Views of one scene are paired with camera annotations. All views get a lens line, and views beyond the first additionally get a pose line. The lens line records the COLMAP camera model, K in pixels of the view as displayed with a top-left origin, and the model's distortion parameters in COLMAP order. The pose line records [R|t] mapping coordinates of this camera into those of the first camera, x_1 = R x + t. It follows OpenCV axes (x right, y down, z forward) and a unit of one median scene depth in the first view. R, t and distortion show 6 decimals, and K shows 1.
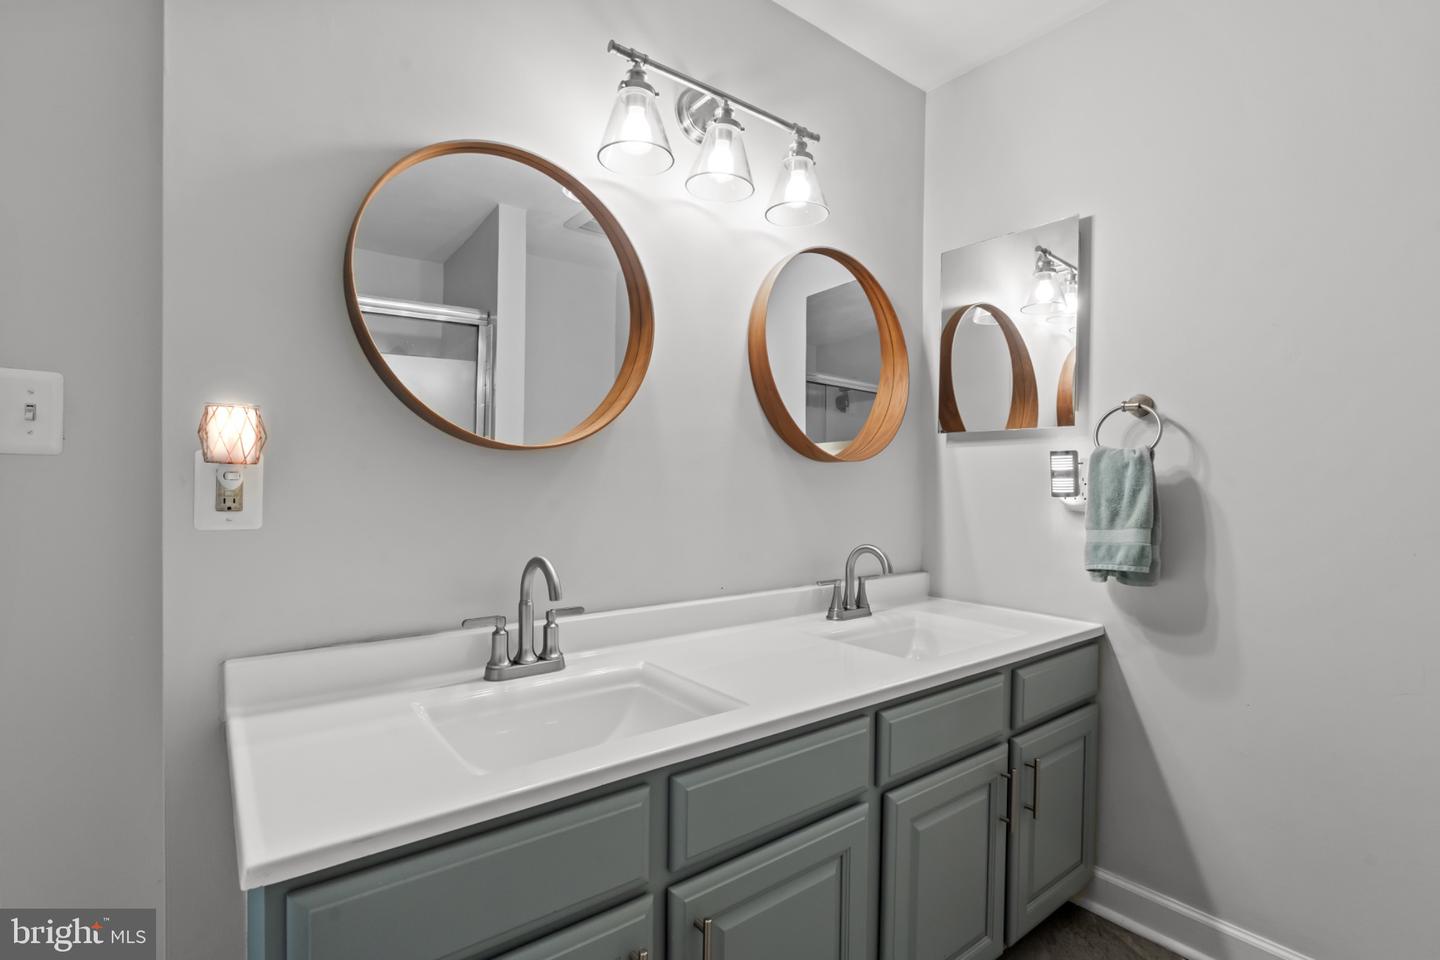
lens RADIAL K [[660.2, 0, 722.9], [0, 660.2, 488.4], [0, 0, 1]] dist [0.004400, 0.000620]
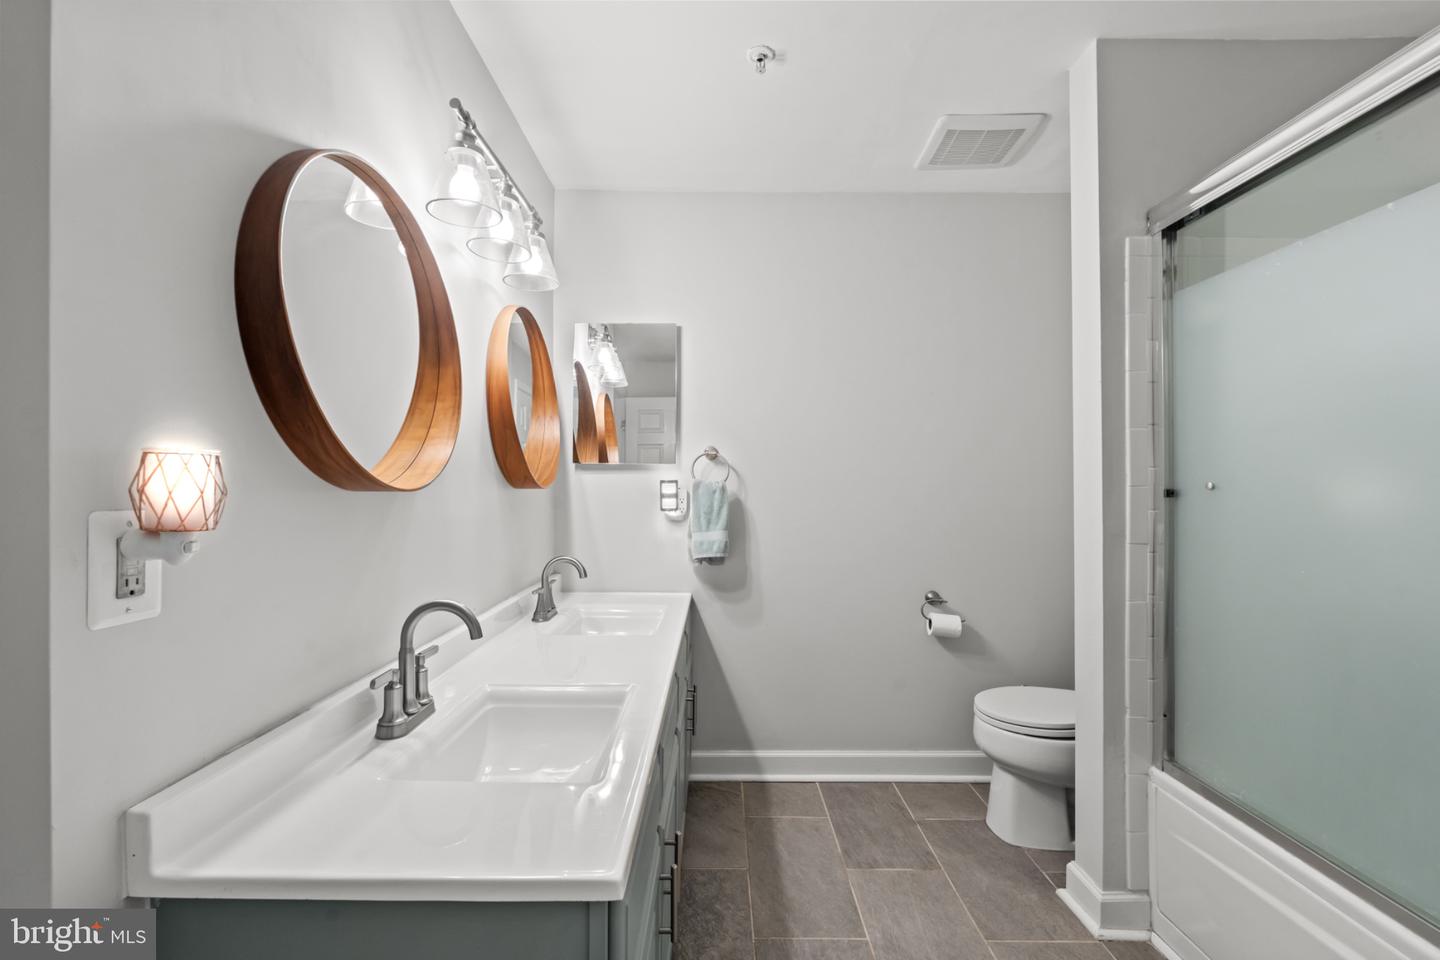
lens RADIAL K [[619.4, 0, 710.5], [0, 619.4, 482.2], [0, 0, 1]] dist [-0.001024, -0.000371]
pose [[0.624852, -0.003118, 0.780737, -0.580636], [0.008138, 0.999964, -0.002520, -0.054241], [-0.780701, 0.007928, 0.624855, 0.064727]]
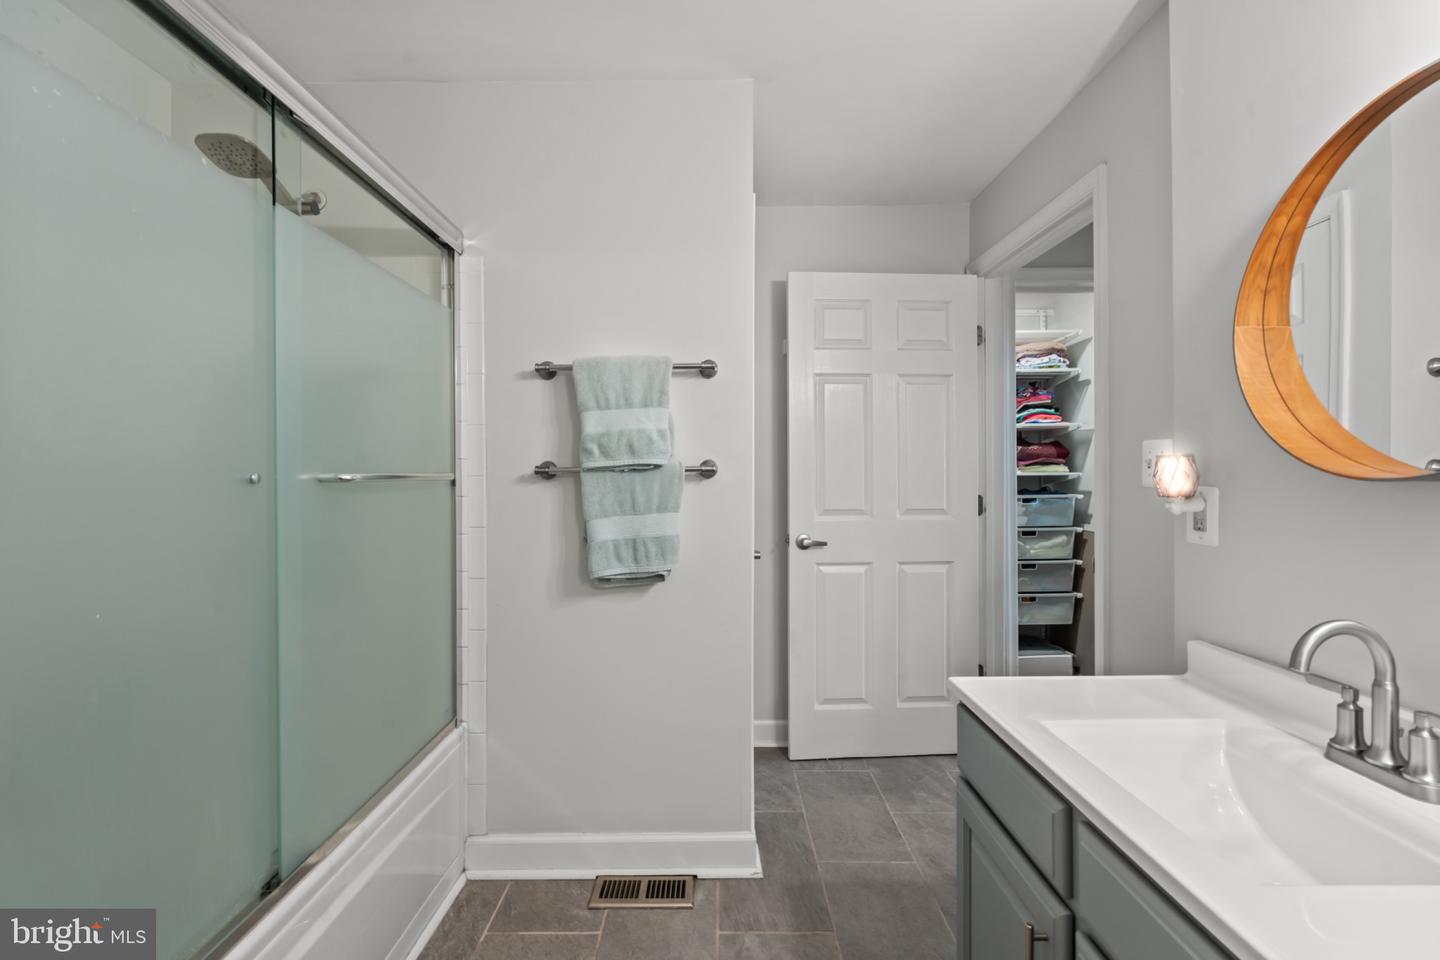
lens RADIAL K [[619.4, 0, 710.5], [0, 619.4, 482.2], [0, 0, 1]] dist [-0.001024, -0.000371]
pose [[-0.620842, 0.002822, -0.783931, 0.578564], [-0.003542, 0.999973, 0.006405, -0.046131], [0.783928, 0.006753, -0.620815, 0.663624]]
